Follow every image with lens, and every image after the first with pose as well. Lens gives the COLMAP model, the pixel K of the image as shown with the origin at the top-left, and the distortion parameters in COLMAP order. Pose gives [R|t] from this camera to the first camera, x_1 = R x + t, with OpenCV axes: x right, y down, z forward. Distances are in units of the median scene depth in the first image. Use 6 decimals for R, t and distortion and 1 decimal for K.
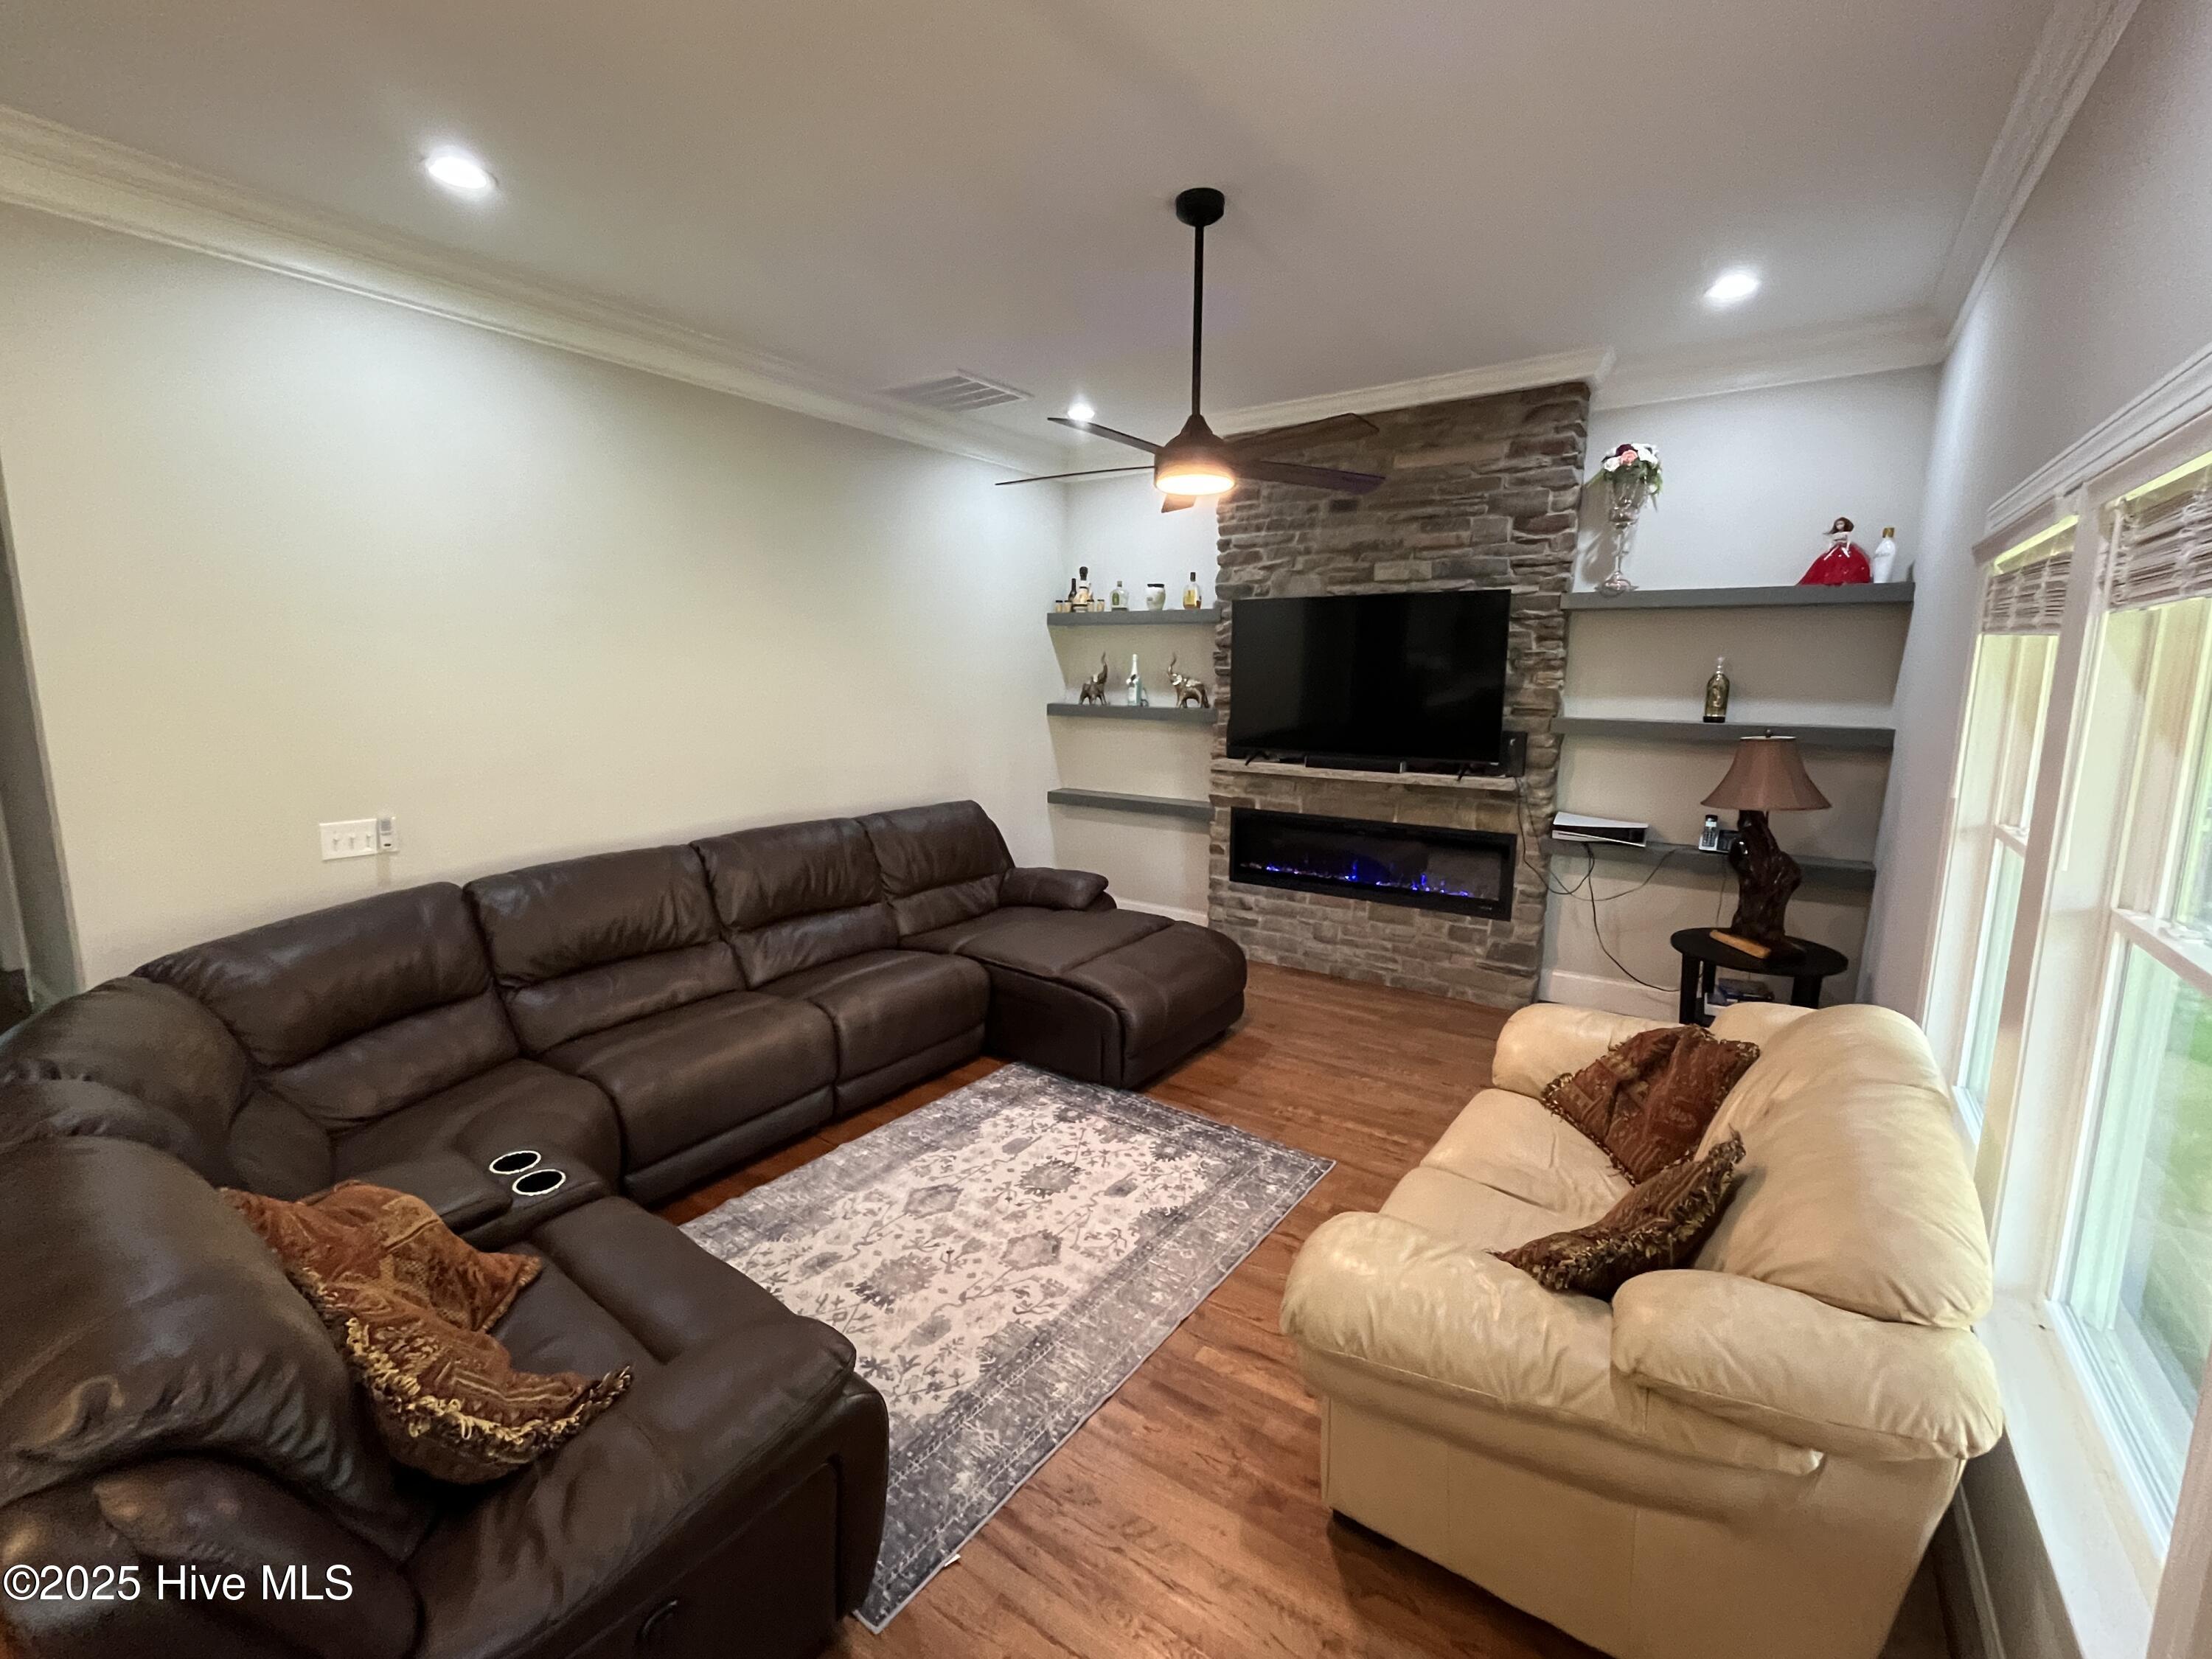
lens RADIAL K [[944.2, 0, 1100.3], [0, 944.2, 819.9], [0, 0, 1]] dist [-0.001131, -0.000122]
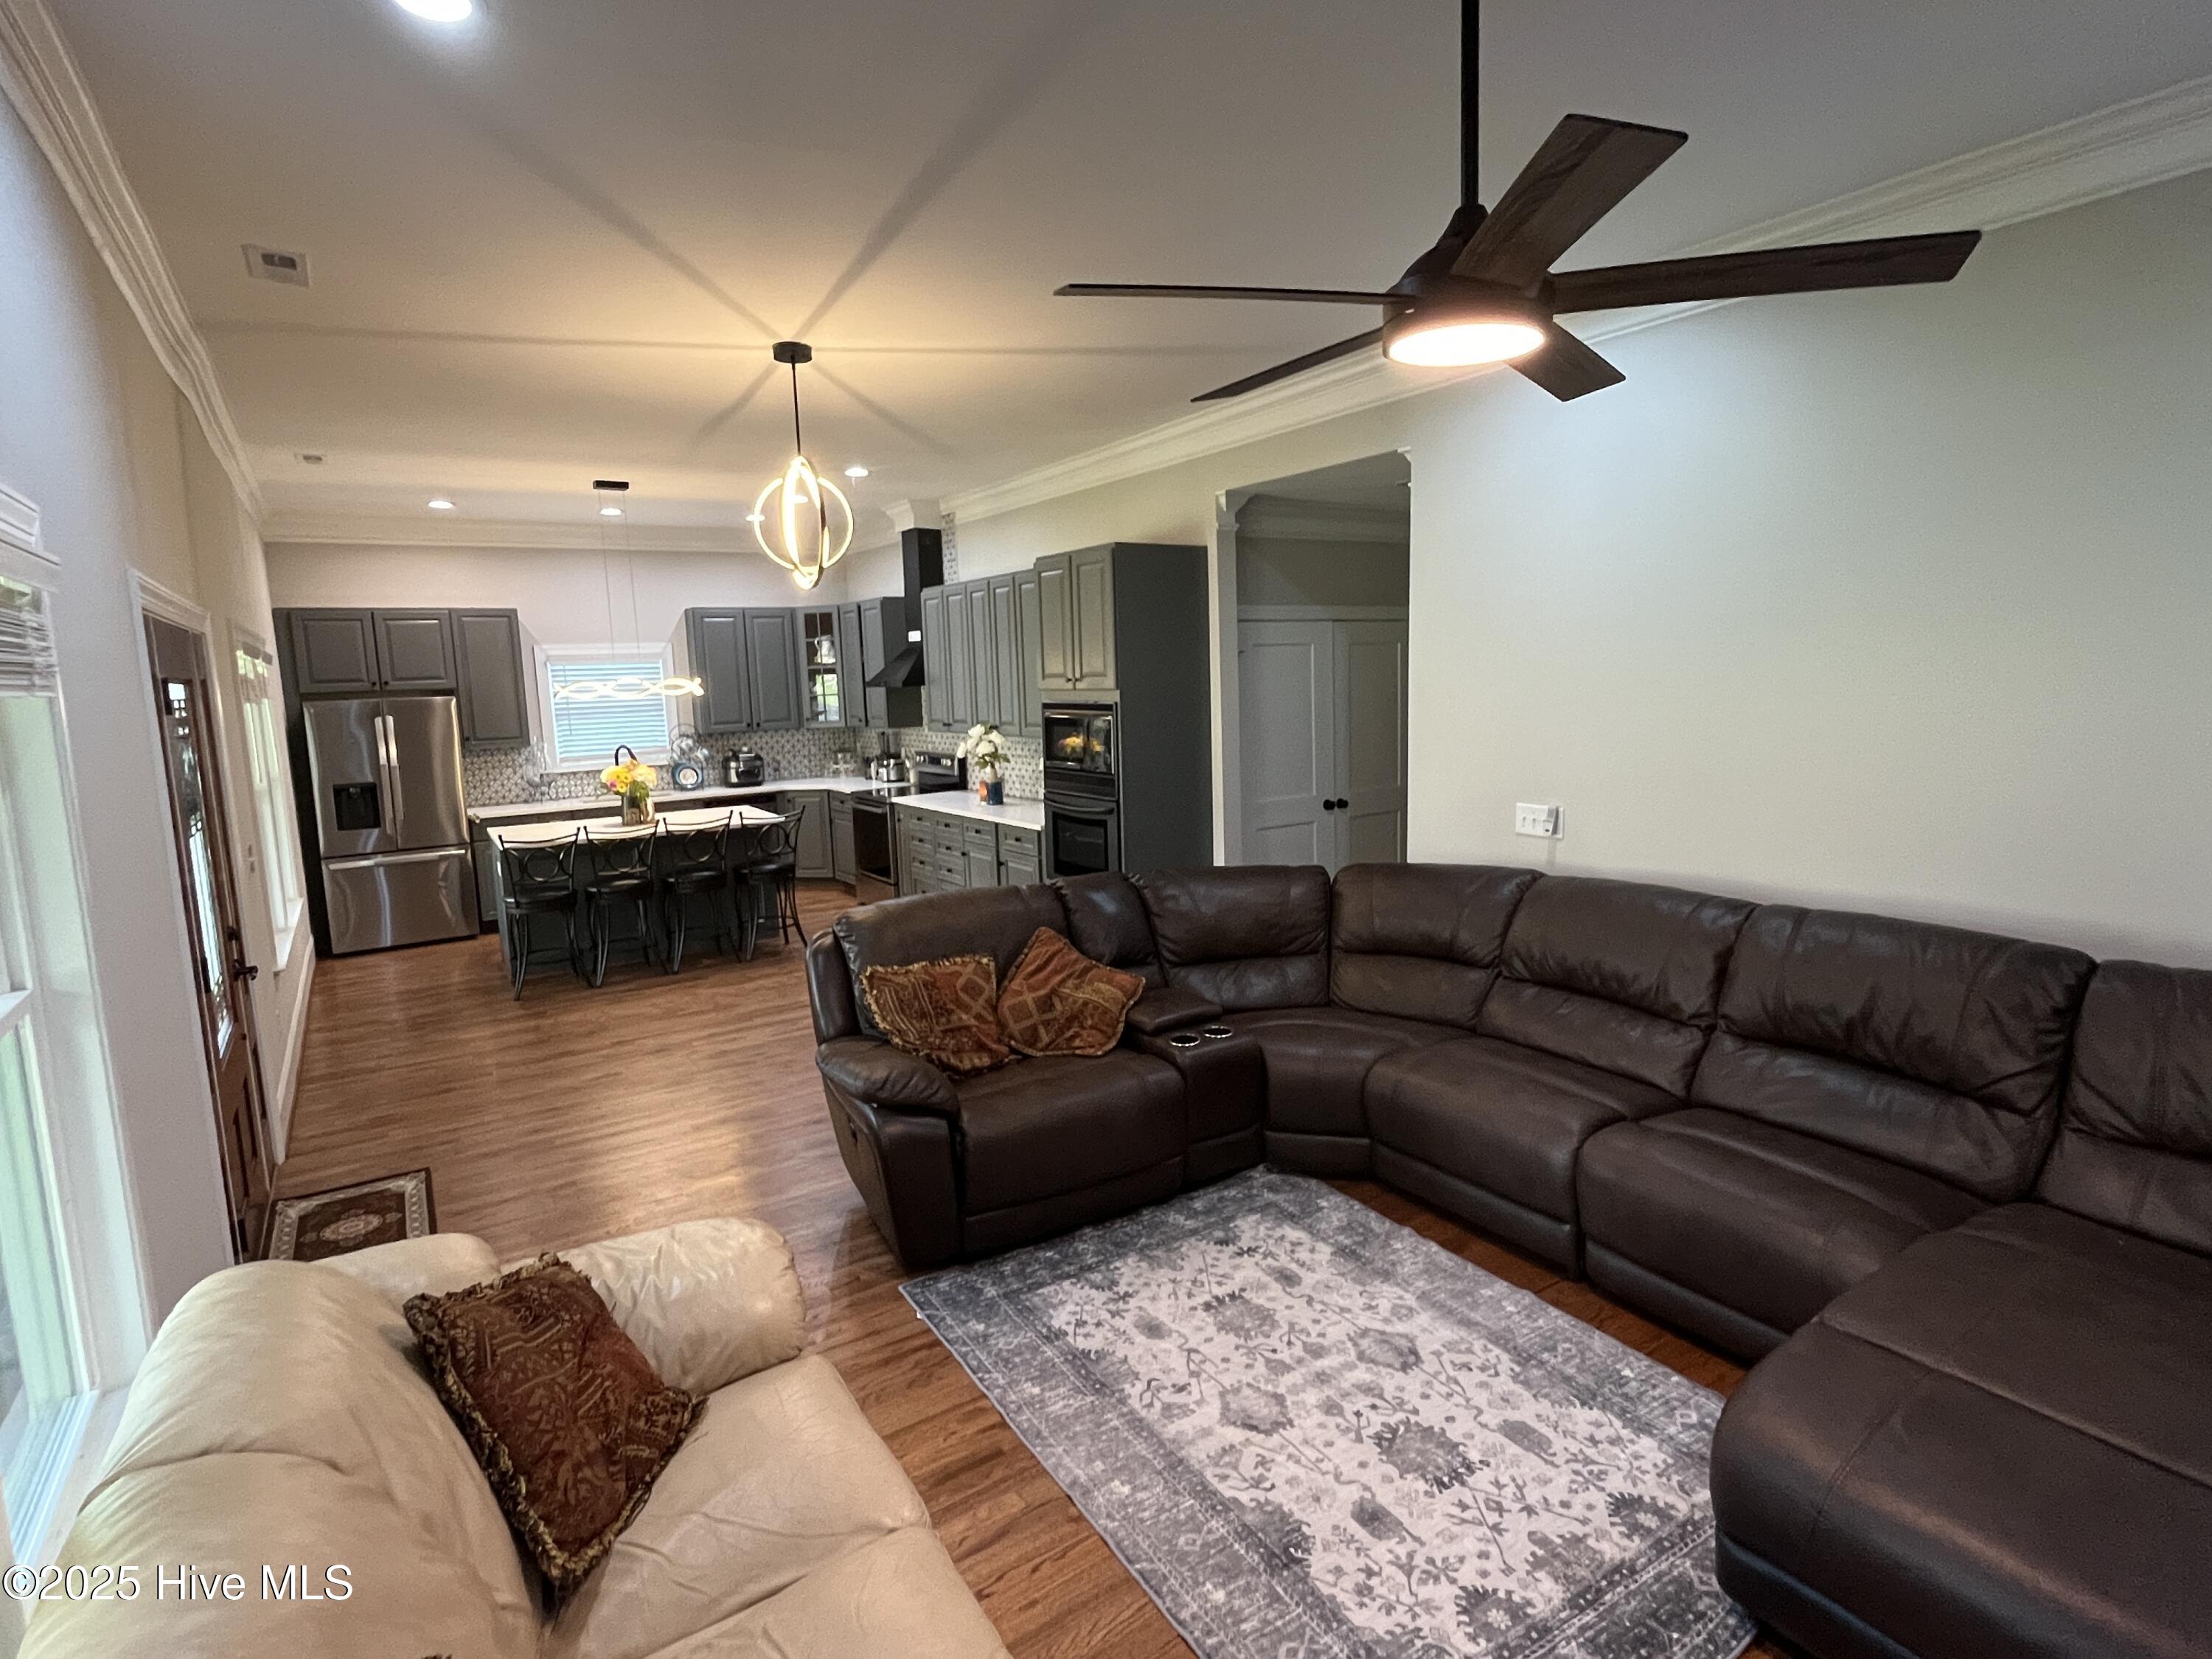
lens RADIAL K [[1135.4, 0, 1113.4], [0, 1135.4, 827.1], [0, 0, 1]] dist [-0.001606, -0.001672]
pose [[-0.366938, 0.137588, -0.920014, 0.513344], [-0.116356, 0.974446, 0.192136, -0.132746], [0.922940, 0.177551, -0.341552, 0.720848]]
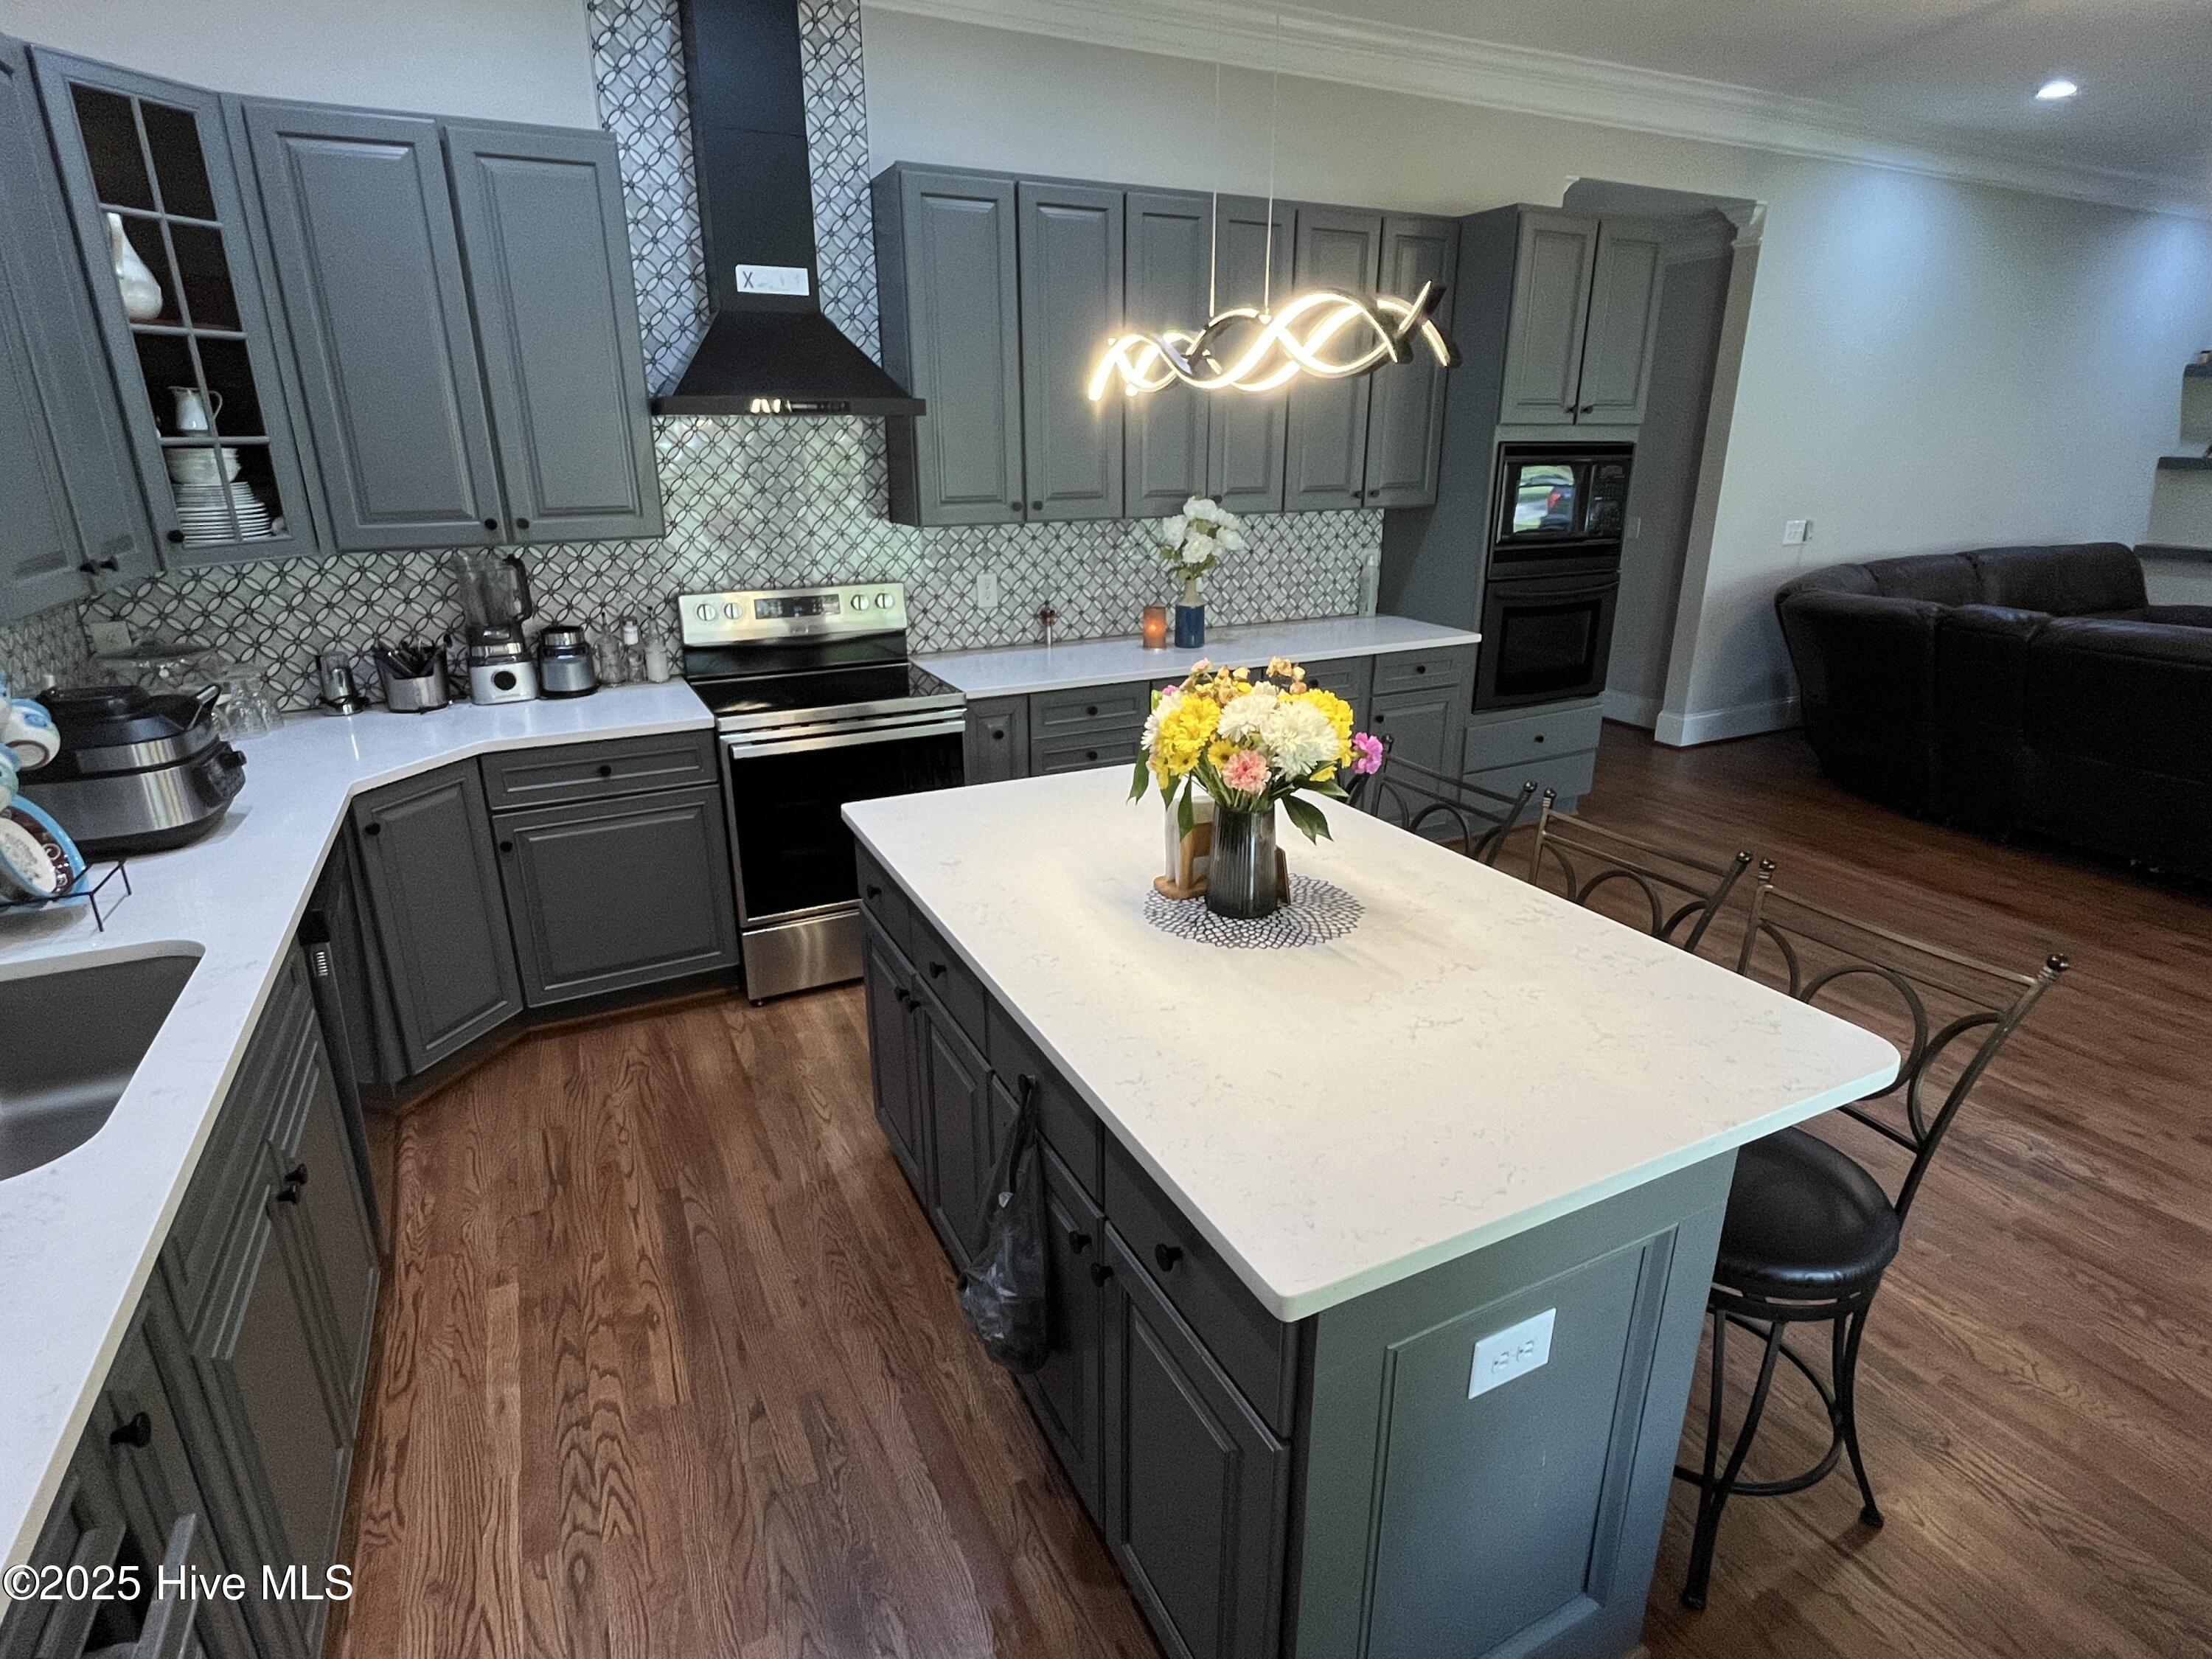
lens RADIAL K [[1135.4, 0, 1104.3], [0, 1135.4, 812.0], [0, 0, 1]] dist [-0.001606, -0.001672]
pose [[0.880194, 0.144212, -0.452175, -0.656699], [-0.068951, 0.981466, 0.178800, 0.164246], [0.469580, -0.126200, 0.873824, -0.957432]]
